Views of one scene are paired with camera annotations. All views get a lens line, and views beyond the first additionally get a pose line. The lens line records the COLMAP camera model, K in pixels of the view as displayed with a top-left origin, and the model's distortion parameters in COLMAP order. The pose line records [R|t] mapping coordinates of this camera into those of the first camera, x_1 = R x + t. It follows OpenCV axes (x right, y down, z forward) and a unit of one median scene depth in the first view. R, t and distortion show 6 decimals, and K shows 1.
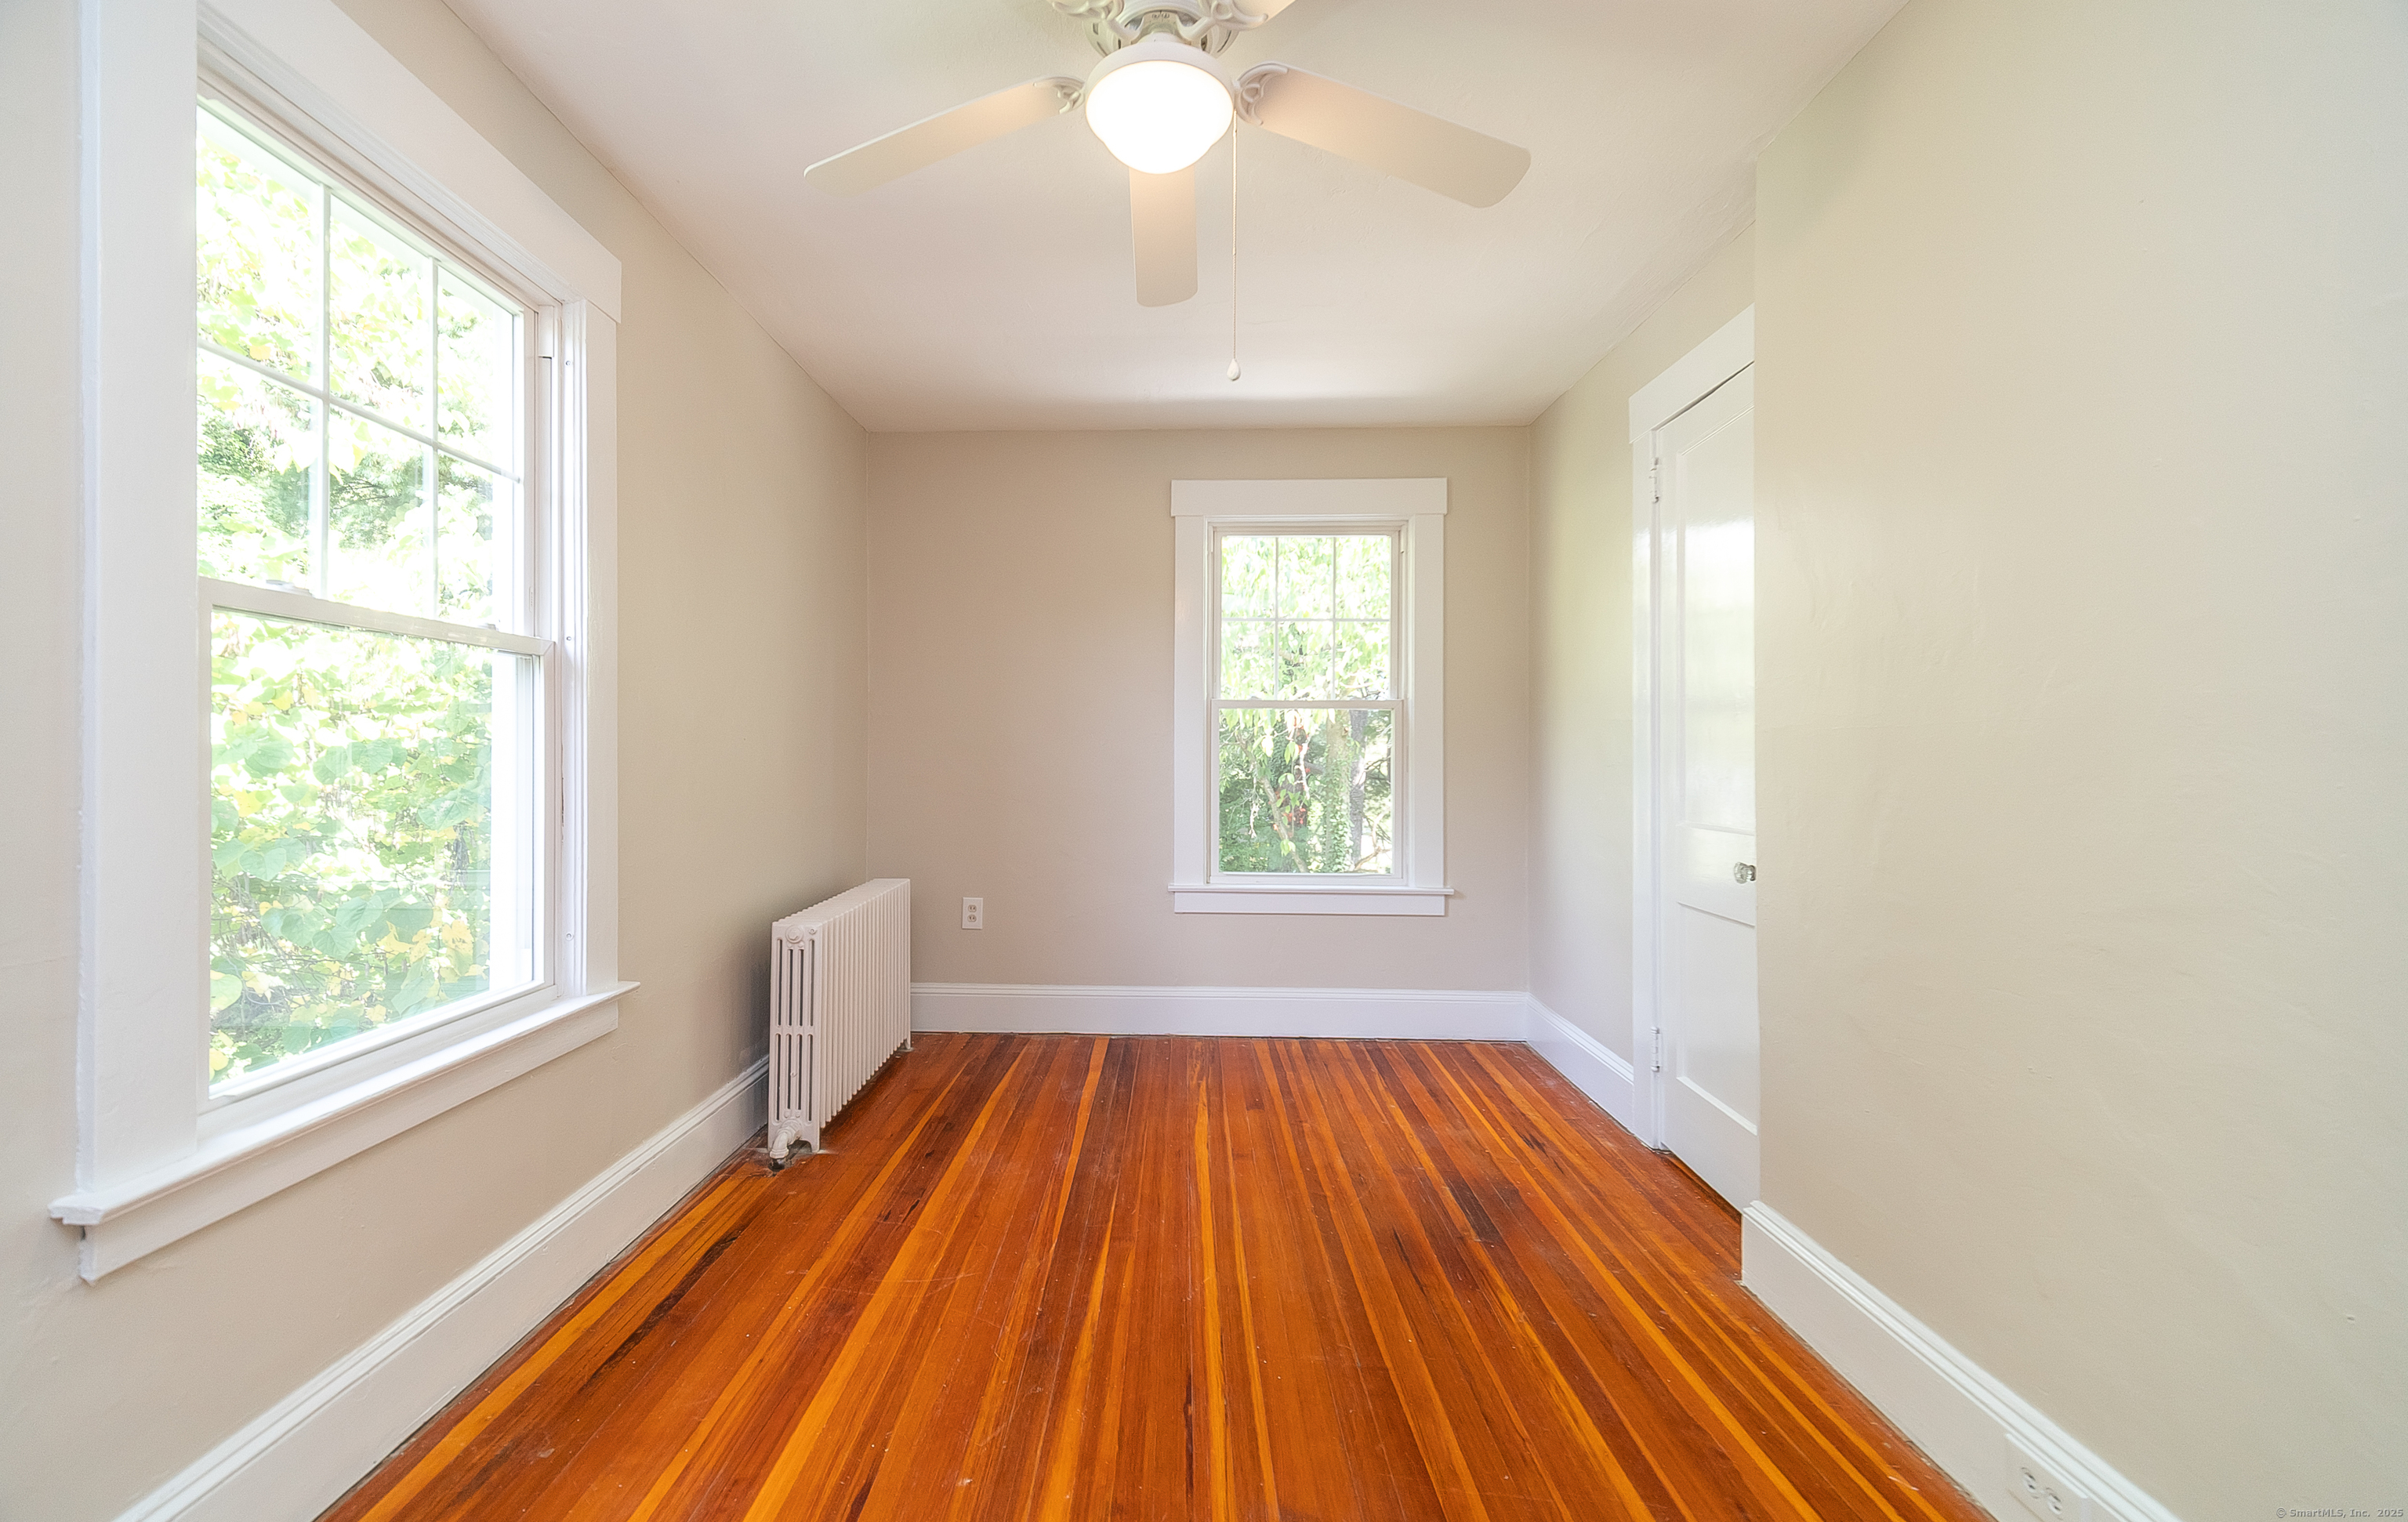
lens RADIAL K [[1012.1, 0, 1124.4], [0, 1012.1, 753.8], [0, 0, 1]] dist [0.023862, -0.007966]
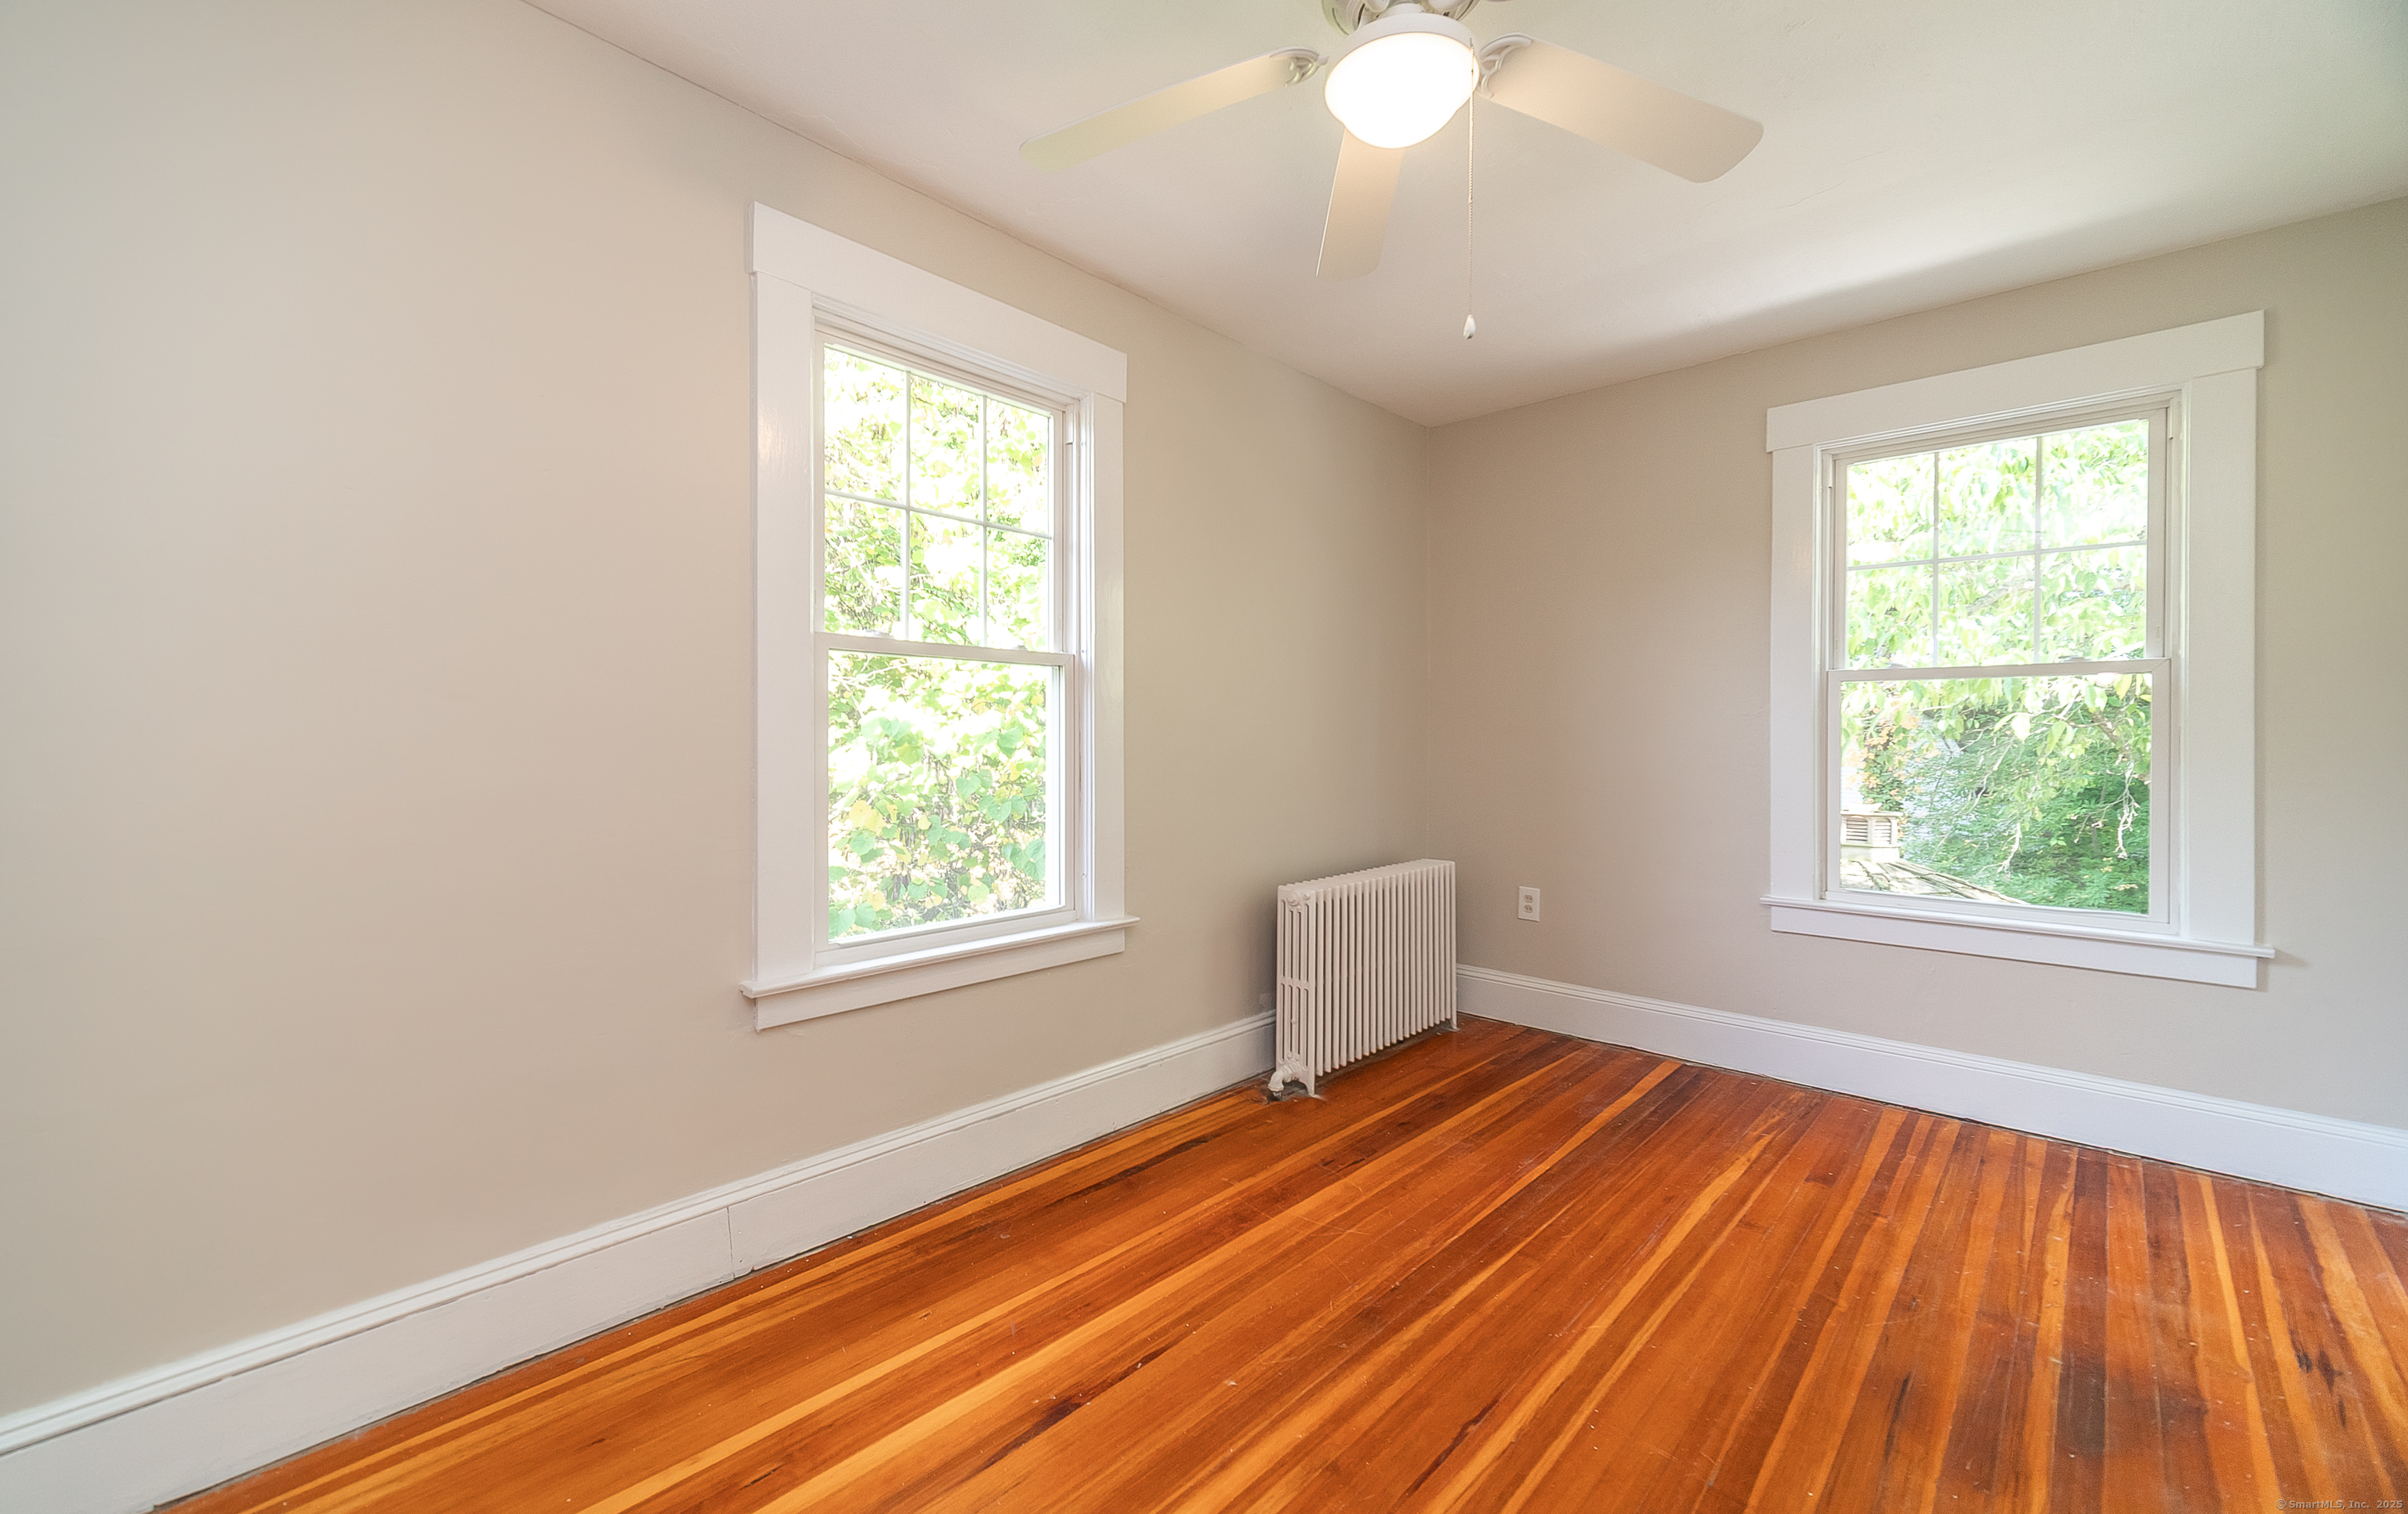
lens RADIAL K [[988.5, 0, 1139.1], [0, 988.5, 739.4], [0, 0, 1]] dist [0.020740, -0.003165]
pose [[0.748083, 0.000081, -0.663605, 0.285840], [-0.000744, 0.999999, -0.000716, 0.002175], [0.663605, 0.001029, 0.748083, 0.063591]]
